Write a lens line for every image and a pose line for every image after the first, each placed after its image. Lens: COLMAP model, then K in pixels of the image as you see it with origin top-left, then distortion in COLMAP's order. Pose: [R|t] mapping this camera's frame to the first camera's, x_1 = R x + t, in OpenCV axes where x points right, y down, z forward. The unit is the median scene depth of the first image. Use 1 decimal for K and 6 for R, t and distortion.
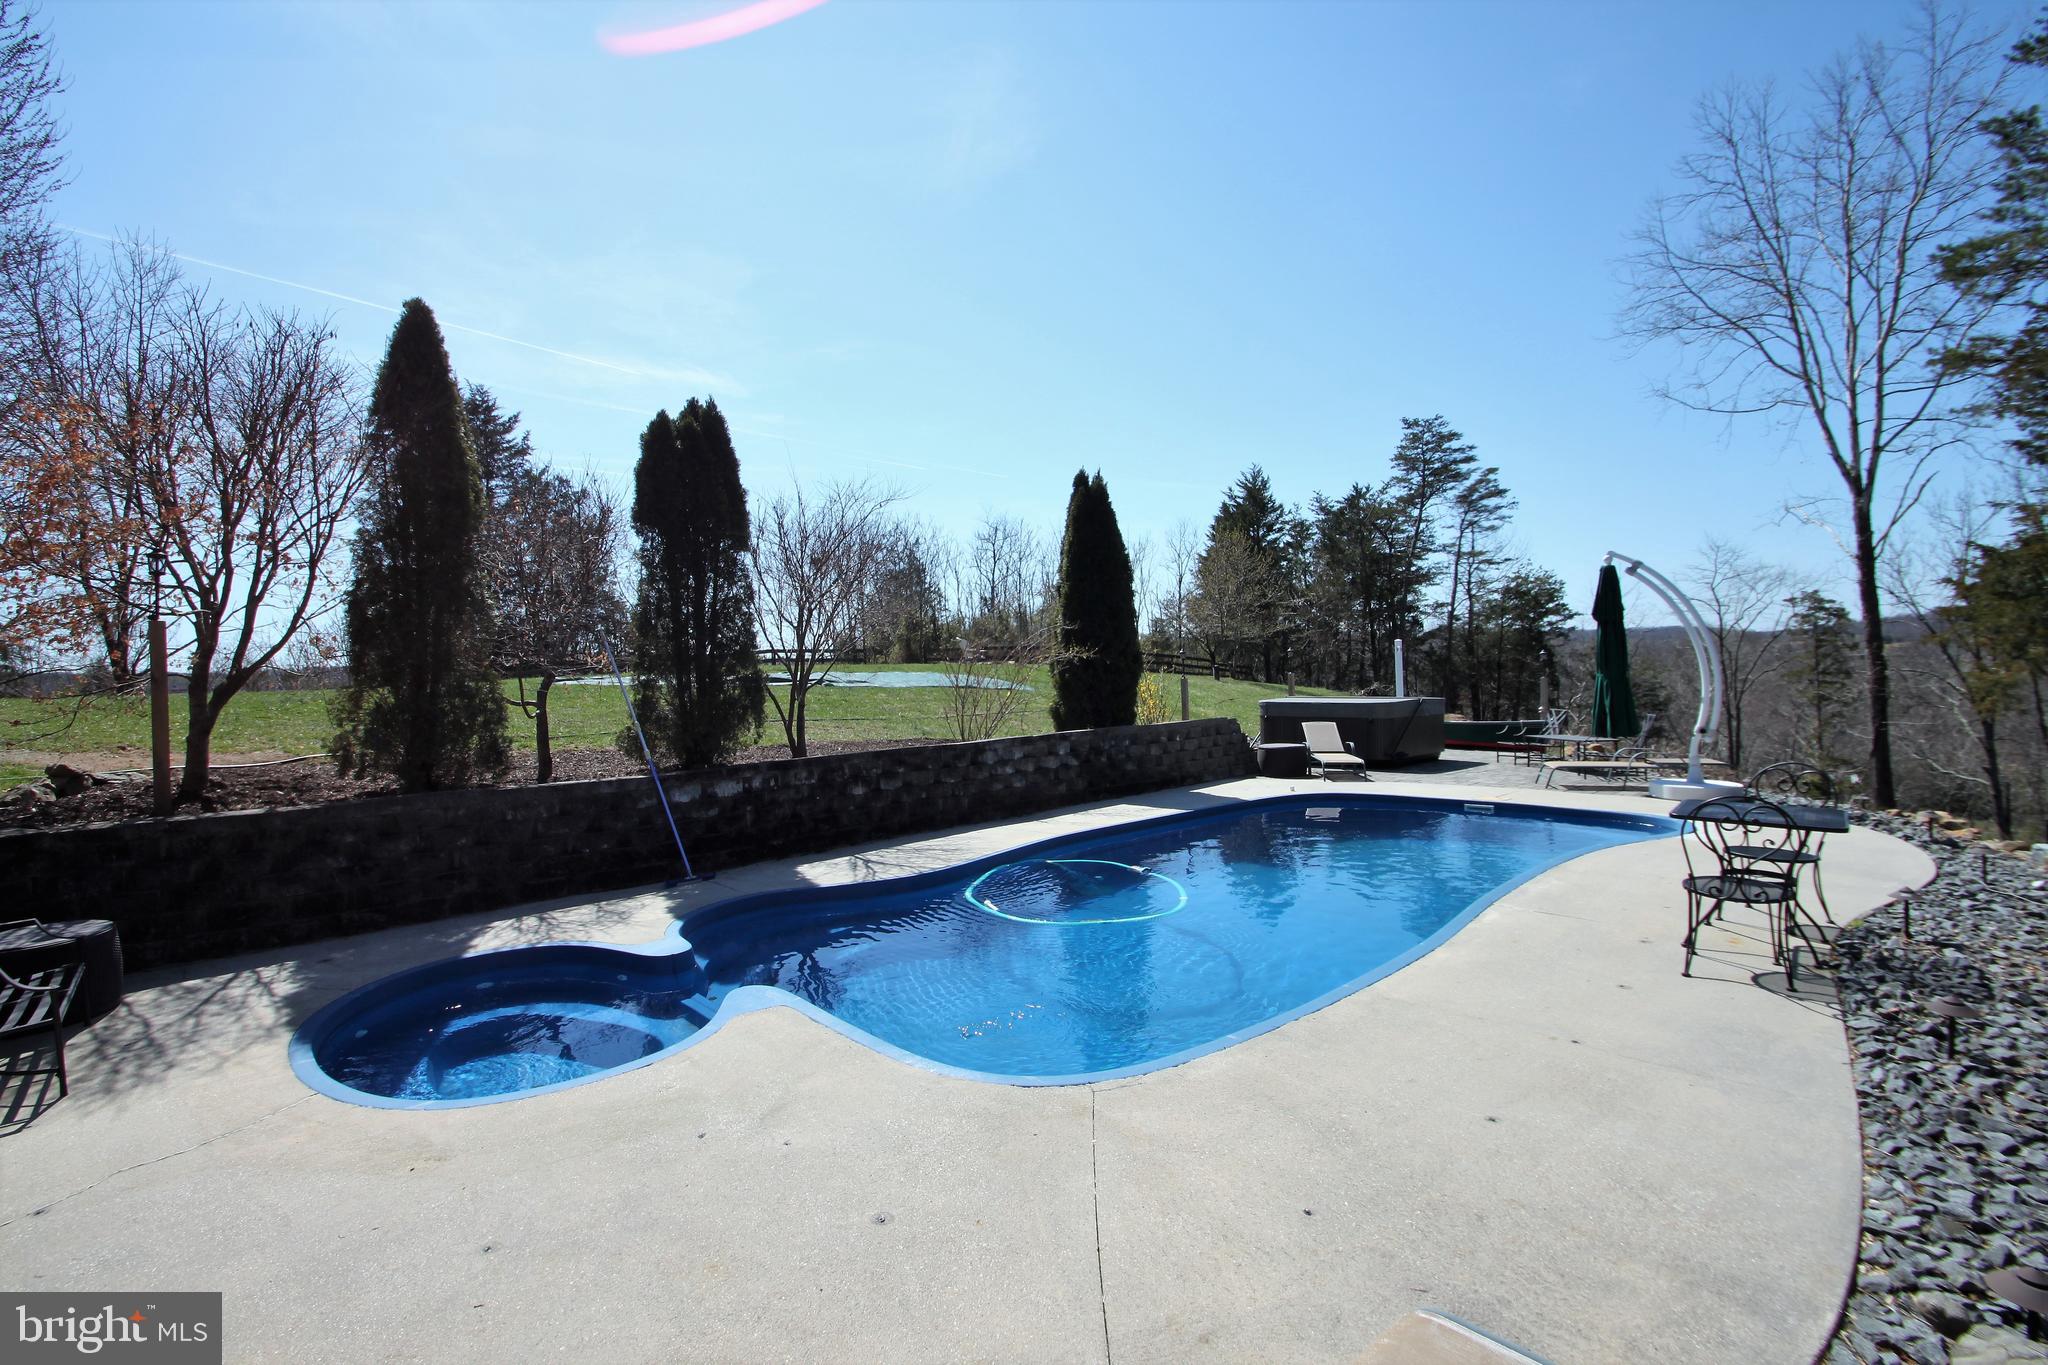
lens RADIAL K [[942.2, 0, 1000.1], [0, 942.2, 679.4], [0, 0, 1]] dist [-0.016626, -0.000583]
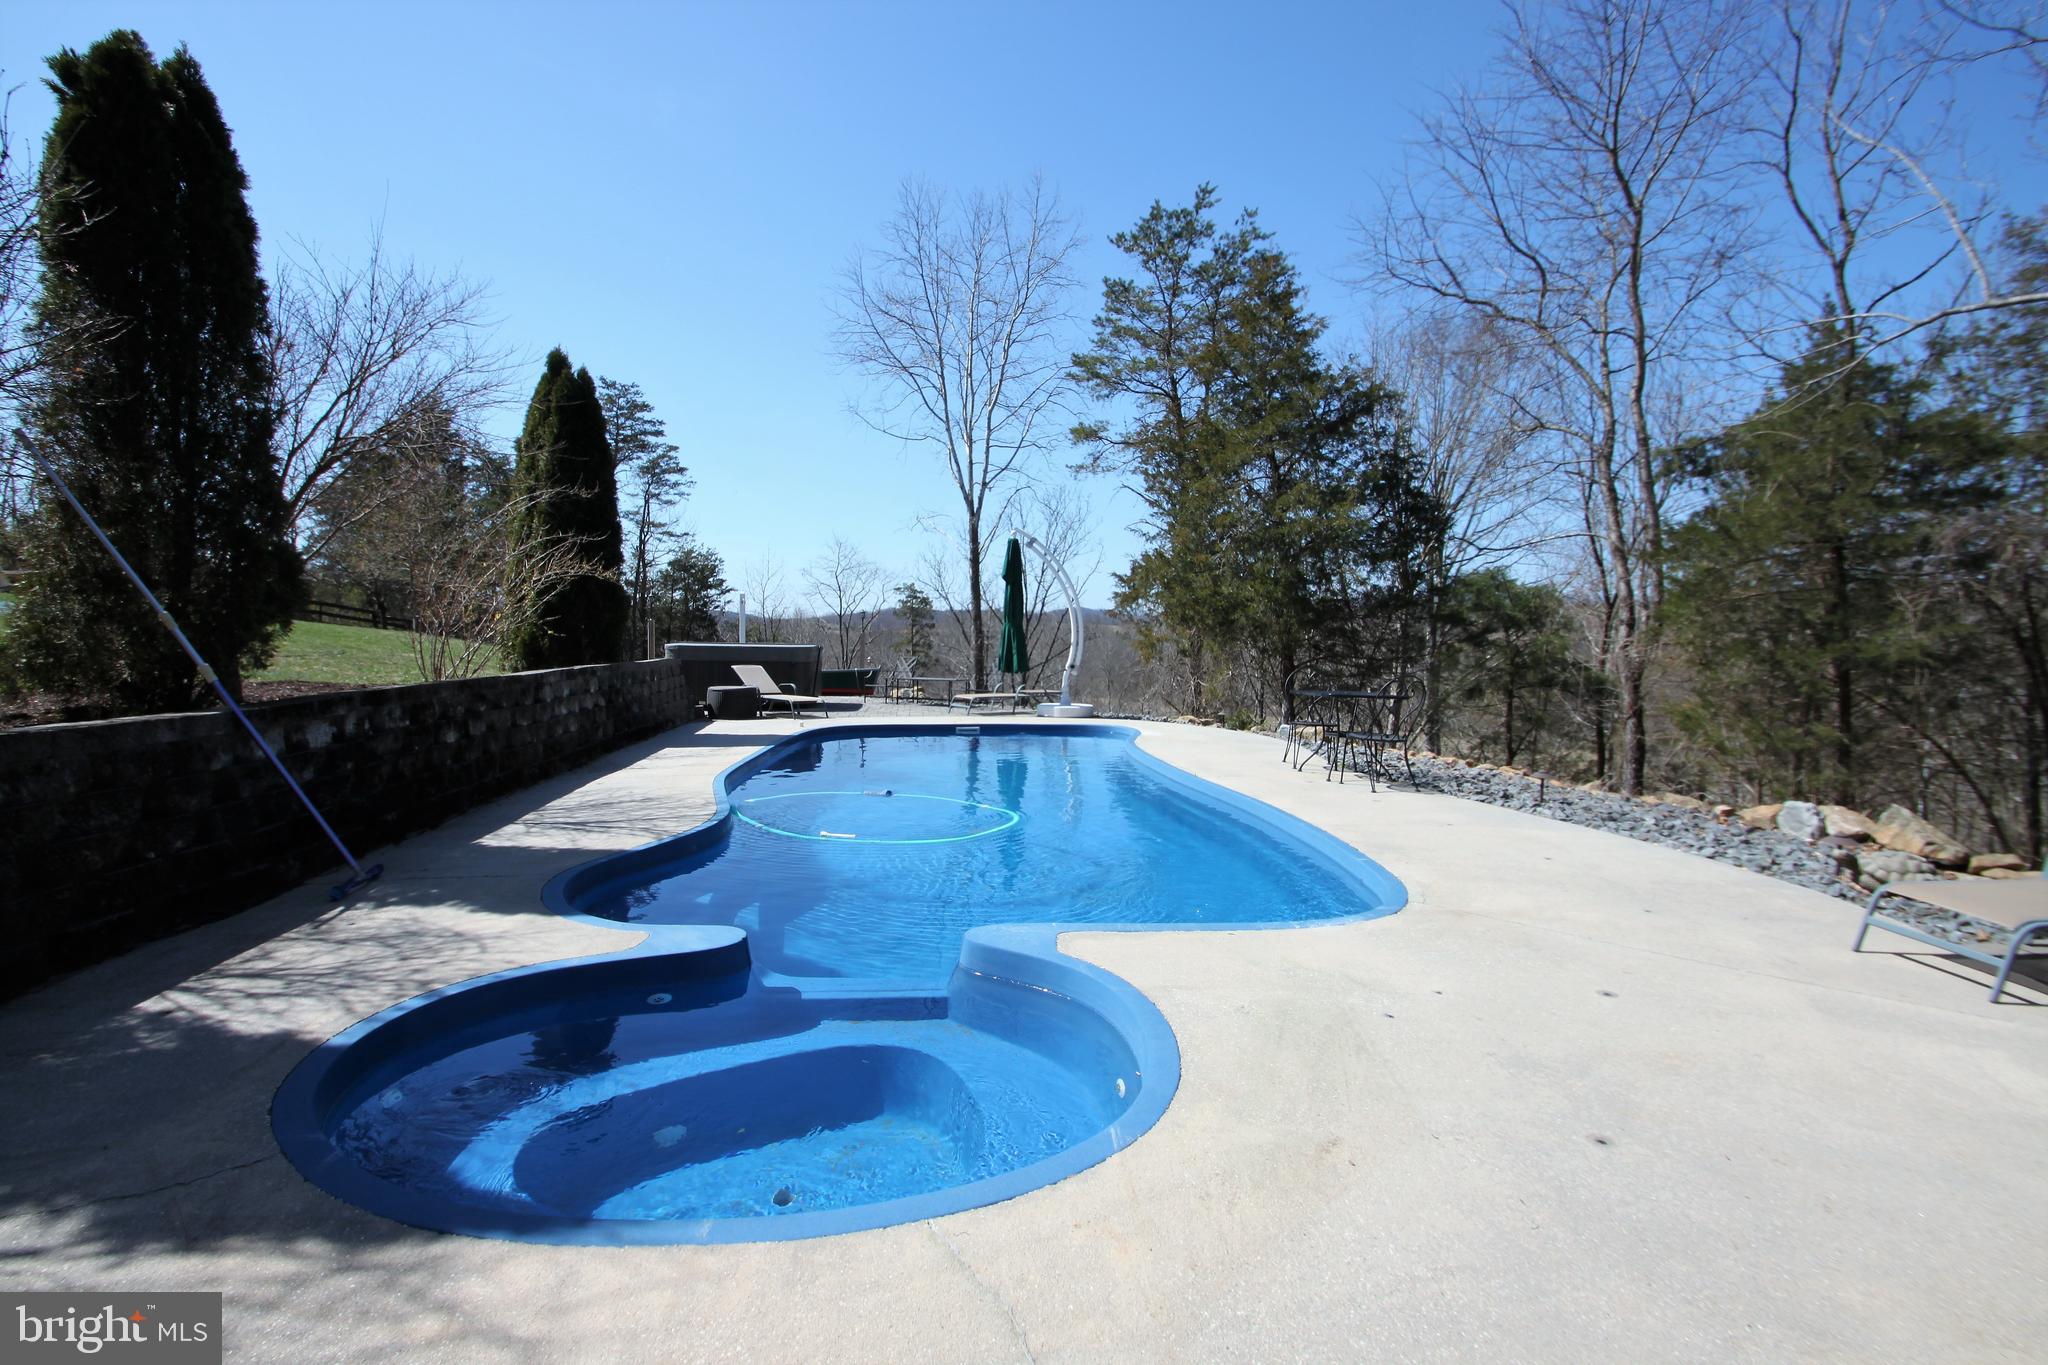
lens RADIAL K [[942.2, 0, 1000.1], [0, 942.2, 679.4], [0, 0, 1]] dist [-0.016626, -0.000583]
pose [[0.599724, -0.001972, 0.800204, -0.183530], [-0.019987, 0.999648, 0.017443, 0.022622], [-0.799957, -0.026455, 0.599474, 0.108575]]
